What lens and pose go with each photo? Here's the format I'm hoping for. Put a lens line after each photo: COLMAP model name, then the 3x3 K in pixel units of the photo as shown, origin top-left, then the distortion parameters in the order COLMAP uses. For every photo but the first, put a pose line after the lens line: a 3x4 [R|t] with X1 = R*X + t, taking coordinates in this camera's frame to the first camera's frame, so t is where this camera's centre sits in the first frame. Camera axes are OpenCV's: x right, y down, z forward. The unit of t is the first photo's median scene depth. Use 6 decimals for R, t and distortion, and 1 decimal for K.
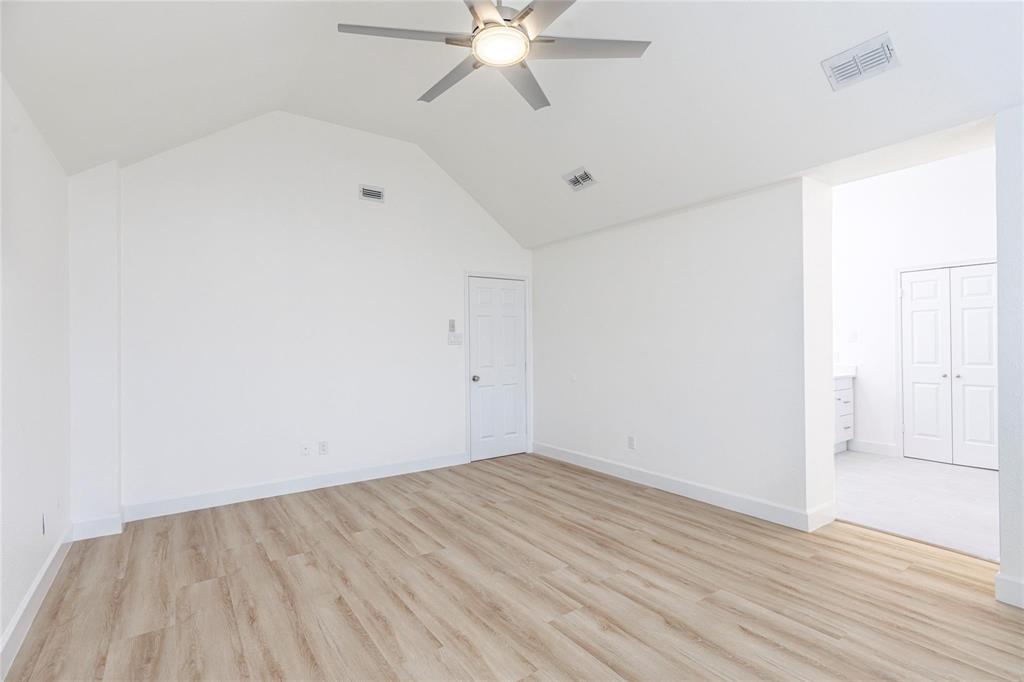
lens RADIAL K [[479.0, 0, 508.2], [0, 479.0, 340.7], [0, 0, 1]] dist [0.000850, 0.000060]
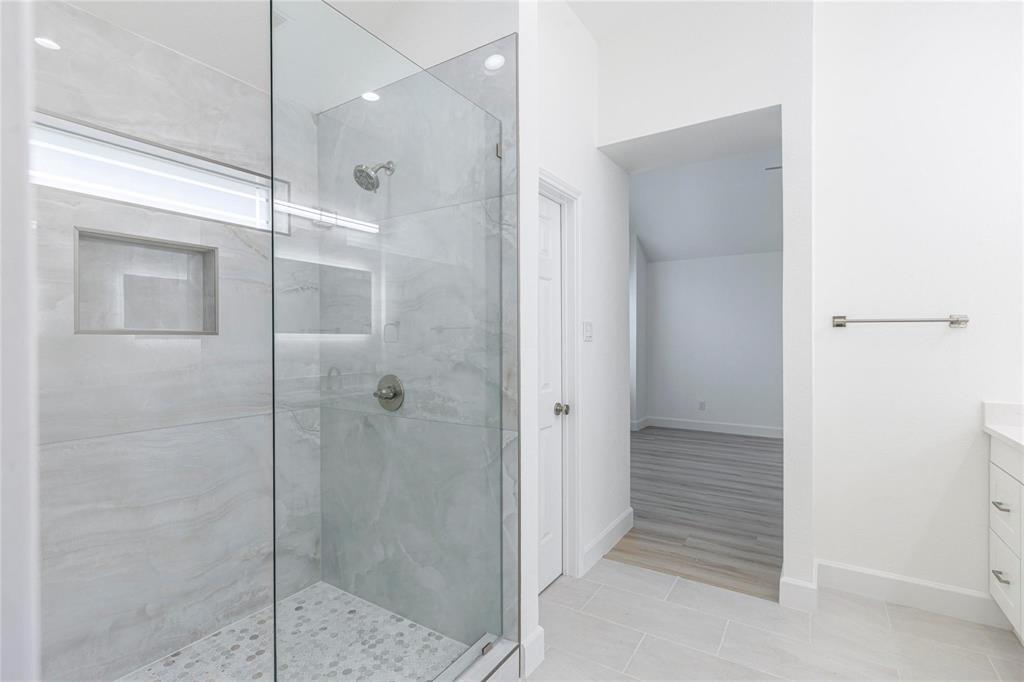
lens RADIAL K [[479.0, 0, 508.2], [0, 479.0, 340.7], [0, 0, 1]] dist [0.000850, 0.000060]
pose [[-0.926209, 0.011281, -0.376841, 1.668388], [0.012339, 0.999924, -0.000392, -0.002596], [0.376808, -0.005013, -0.926278, 1.922208]]
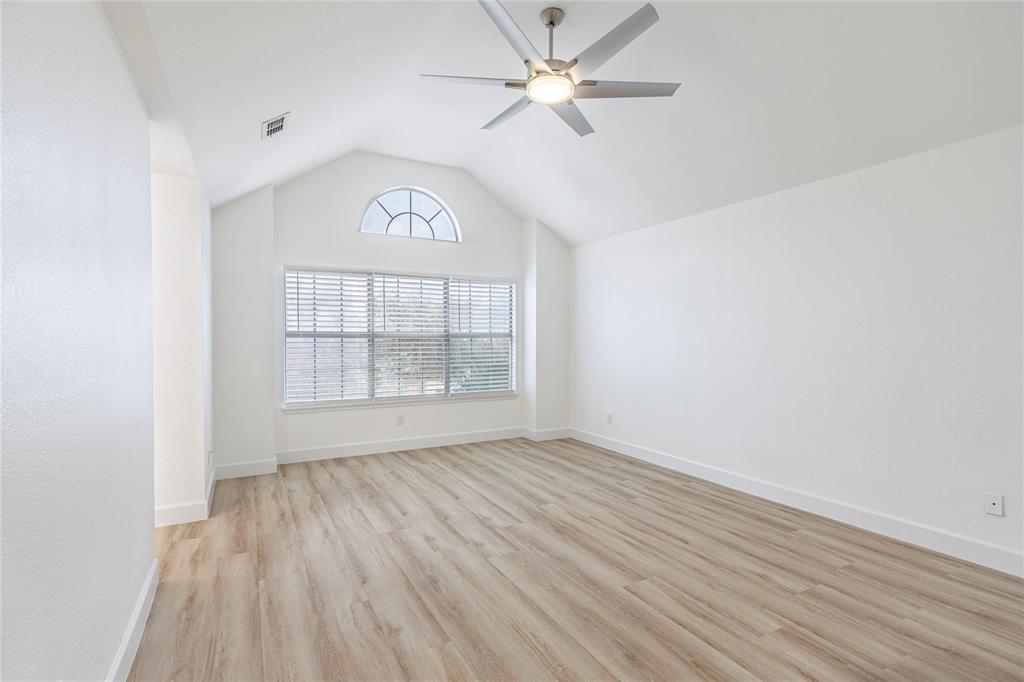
lens RADIAL K [[479.0, 0, 508.2], [0, 479.0, 340.7], [0, 0, 1]] dist [0.000850, 0.000060]
pose [[-0.993682, 0.007753, 0.111962, -0.035014], [0.007696, 0.999970, -0.000940, 0.015050], [-0.111966, -0.000072, -0.993712, 2.064120]]
